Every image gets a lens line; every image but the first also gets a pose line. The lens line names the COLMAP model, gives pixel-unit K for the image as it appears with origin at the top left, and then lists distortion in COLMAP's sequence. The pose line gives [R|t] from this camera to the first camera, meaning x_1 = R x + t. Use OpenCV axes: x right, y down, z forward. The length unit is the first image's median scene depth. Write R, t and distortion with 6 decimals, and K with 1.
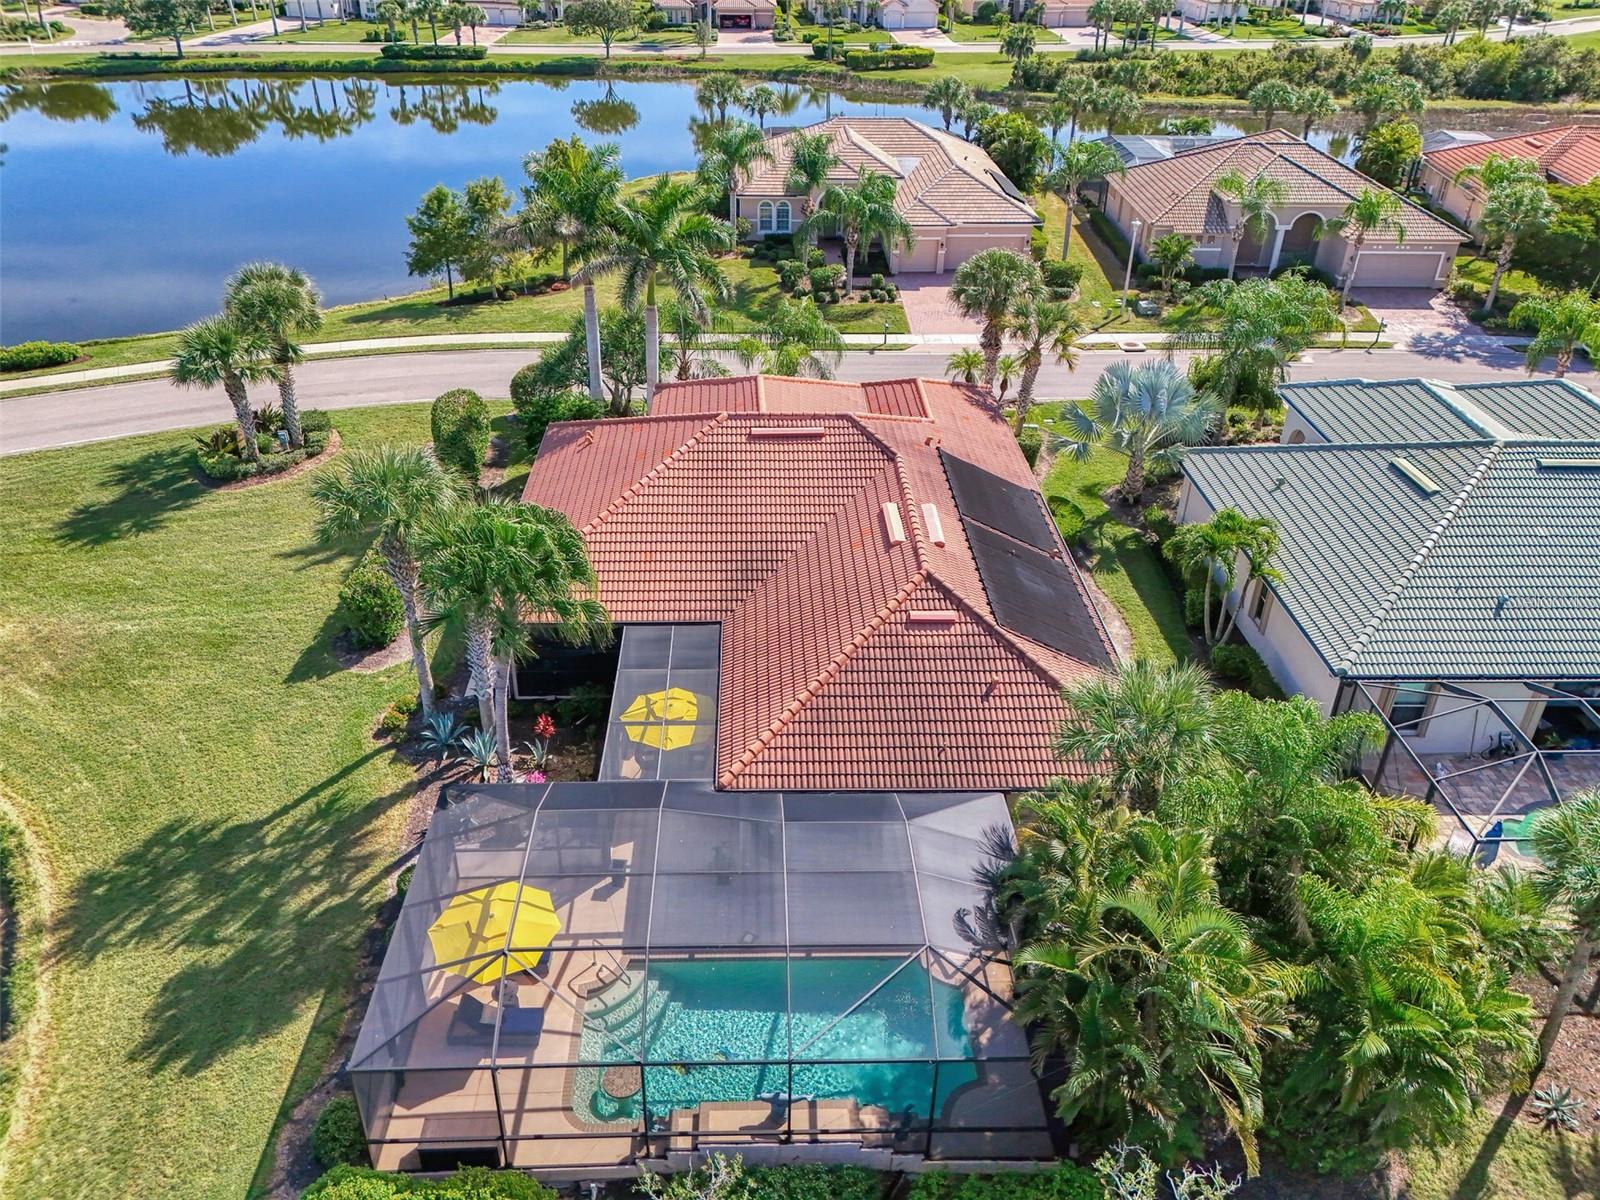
lens RADIAL K [[1275.7, 0, 787.5], [0, 1275.7, 569.1], [0, 0, 1]] dist [0.014561, -0.009374]
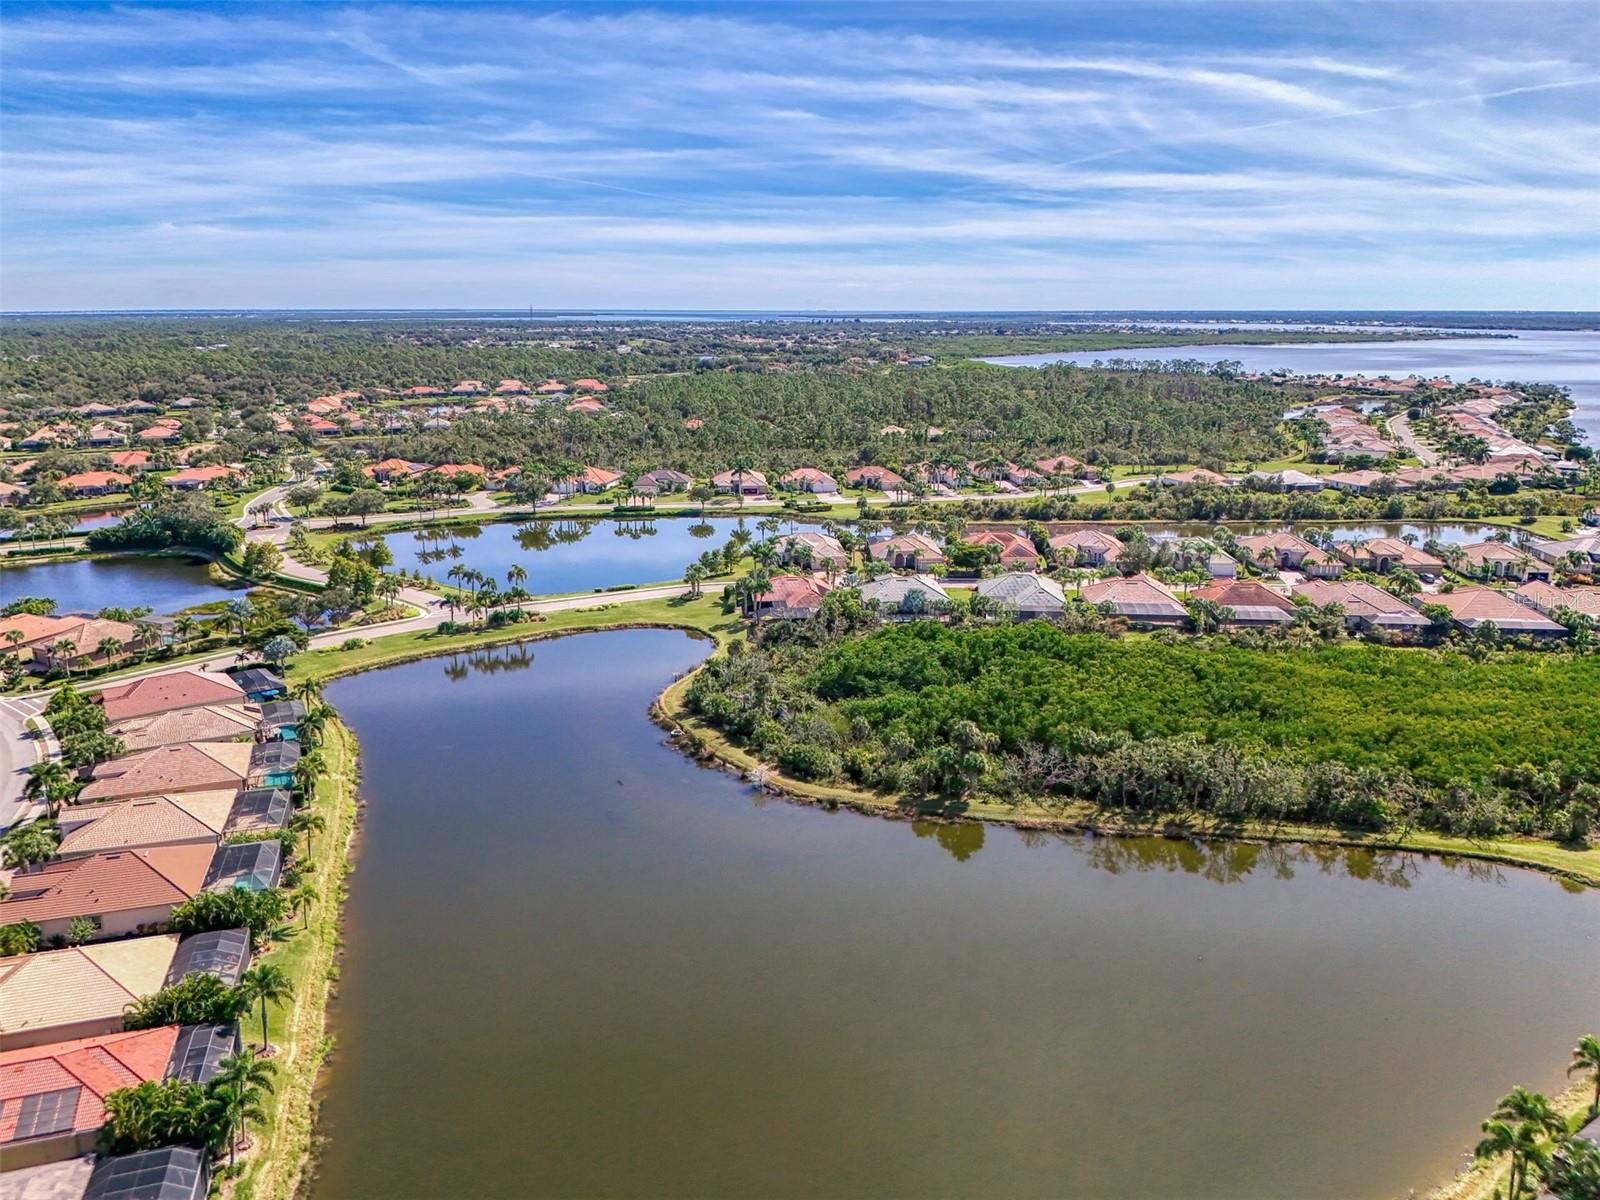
lens RADIAL K [[1275.7, 0, 784.7], [0, 1275.7, 599.0], [0, 0, 1]] dist [0.014561, -0.009374]
pose [[0.999483, -0.023567, 0.021871, -0.065548], [0.028593, 0.962595, -0.269430, 0.742089], [-0.014703, 0.269916, 0.962772, -2.257196]]
